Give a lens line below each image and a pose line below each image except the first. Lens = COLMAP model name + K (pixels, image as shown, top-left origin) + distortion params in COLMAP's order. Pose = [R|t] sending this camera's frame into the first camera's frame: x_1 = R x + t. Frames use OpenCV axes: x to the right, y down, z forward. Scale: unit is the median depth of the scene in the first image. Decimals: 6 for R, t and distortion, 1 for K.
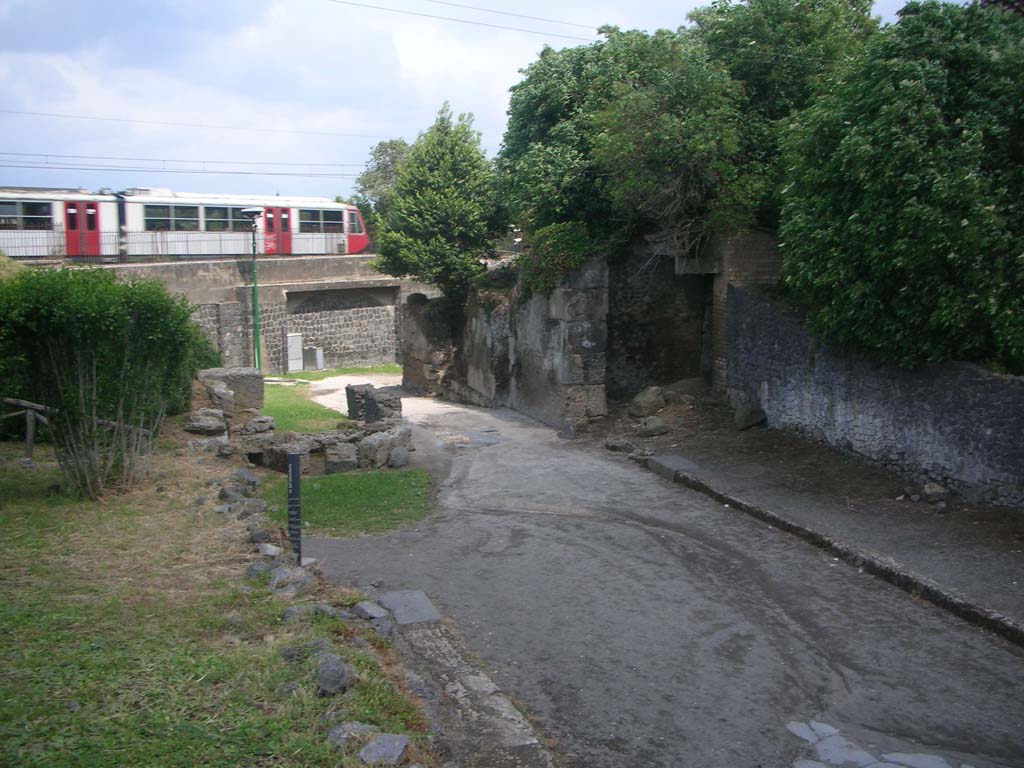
lens RADIAL K [[1104.1, 0, 513.0], [0, 1104.1, 381.4], [0, 0, 1]] dist [-0.159233, 0.000000]
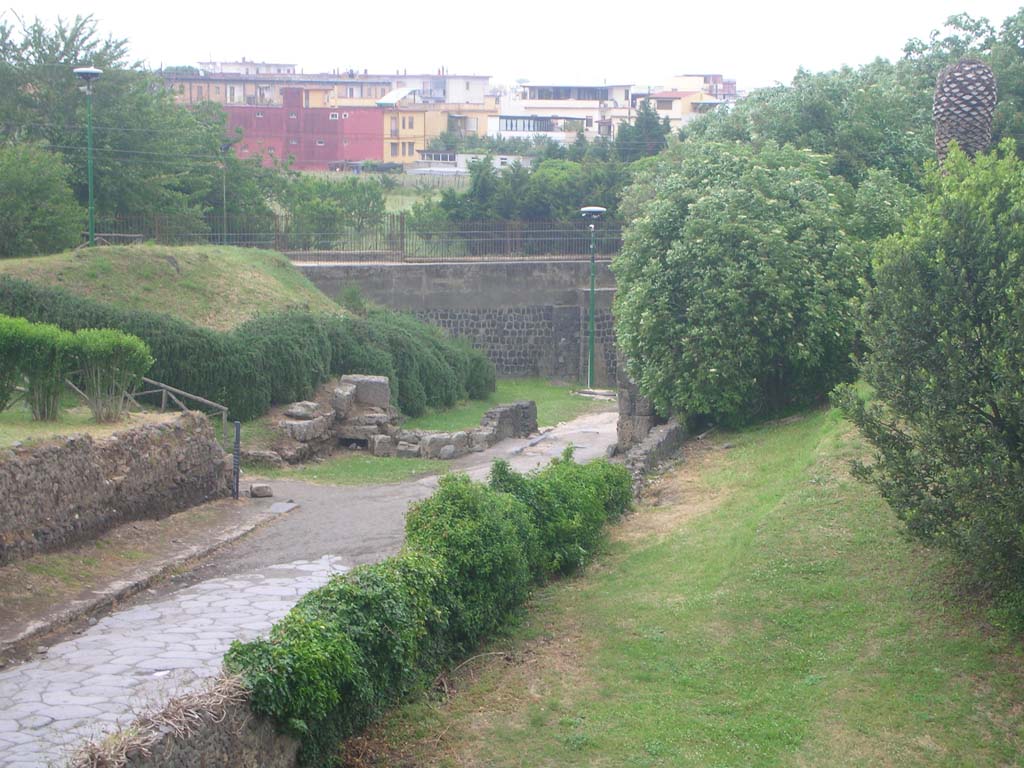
lens RADIAL K [[2215.7, 0, 511.2], [0, 2215.7, 385.1], [0, 0, 1]] dist [0.137773, 0.000000]
pose [[0.853836, 0.086266, -0.513344, 1.134353], [-0.089918, 0.995790, 0.017780, -0.057465], [0.512717, 0.030978, 0.857999, -1.084221]]
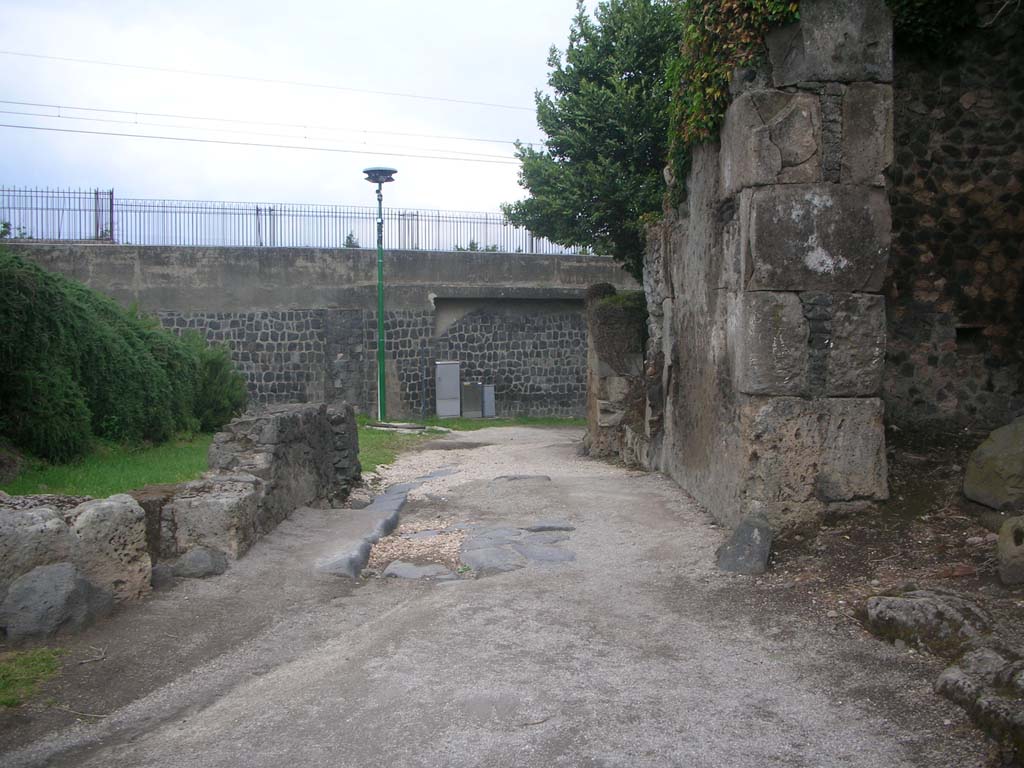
lens RADIAL K [[1104.1, 0, 515.6], [0, 1104.1, 382.0], [0, 0, 1]] dist [-0.159233, 0.000000]
pose [[0.953782, 0.023076, -0.299612, 0.073630], [-0.045199, 0.996721, -0.067120, 0.022330], [0.297080, 0.077560, 0.951697, 0.656141]]
